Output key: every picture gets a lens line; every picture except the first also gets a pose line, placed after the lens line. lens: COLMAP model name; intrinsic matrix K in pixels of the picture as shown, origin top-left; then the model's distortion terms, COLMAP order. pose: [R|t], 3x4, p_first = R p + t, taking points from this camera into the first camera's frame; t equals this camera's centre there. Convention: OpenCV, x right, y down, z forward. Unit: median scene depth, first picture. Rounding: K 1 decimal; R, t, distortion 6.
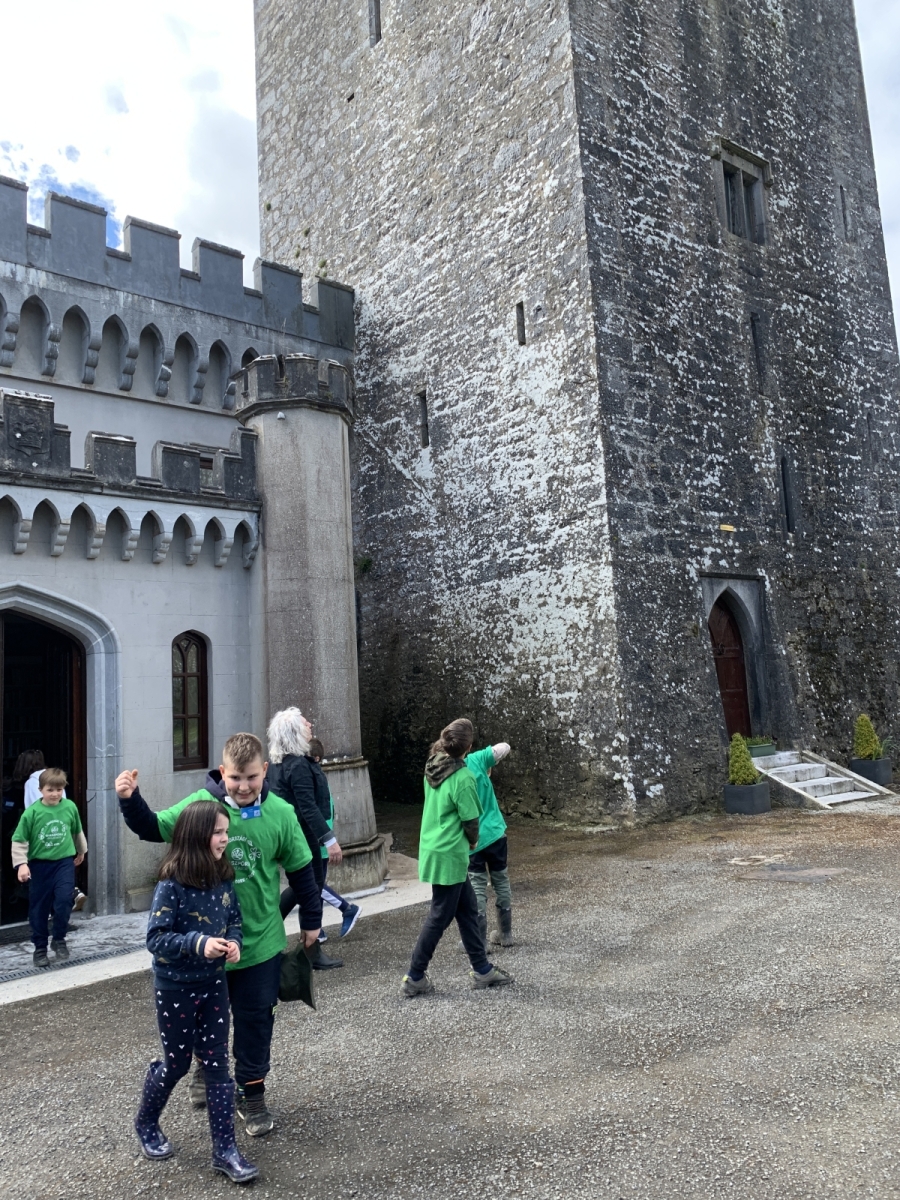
lens RADIAL K [[943.3, 0, 437.8], [0, 943.3, 595.0], [0, 0, 1]] dist [0.024529, -0.029882]
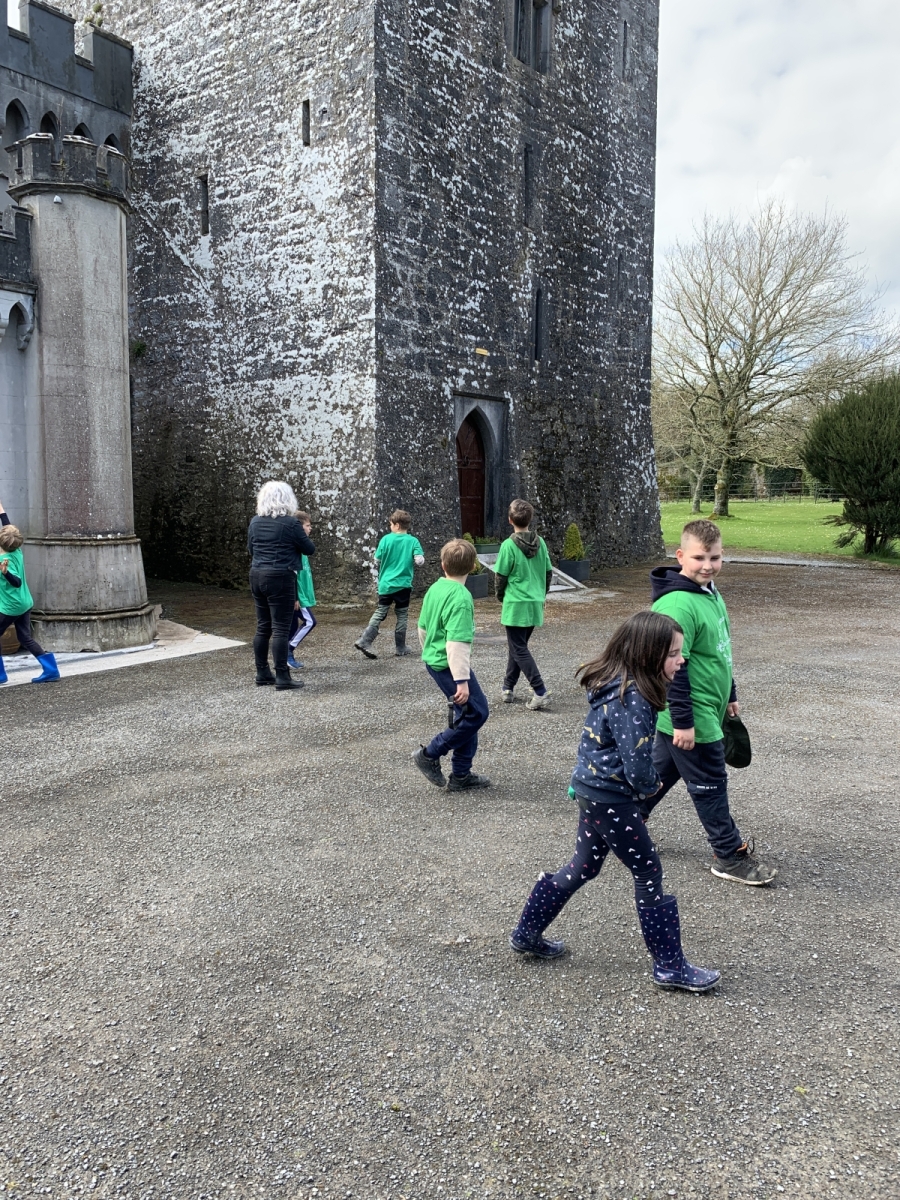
lens RADIAL K [[943.3, 0, 437.8], [0, 943.3, 595.0], [0, 0, 1]] dist [0.024529, -0.029882]
pose [[0.970804, 0.037527, 0.236920, 0.003384], [-0.086846, 0.975668, 0.201318, -0.010530], [-0.223600, -0.216016, 0.950442, -0.101555]]
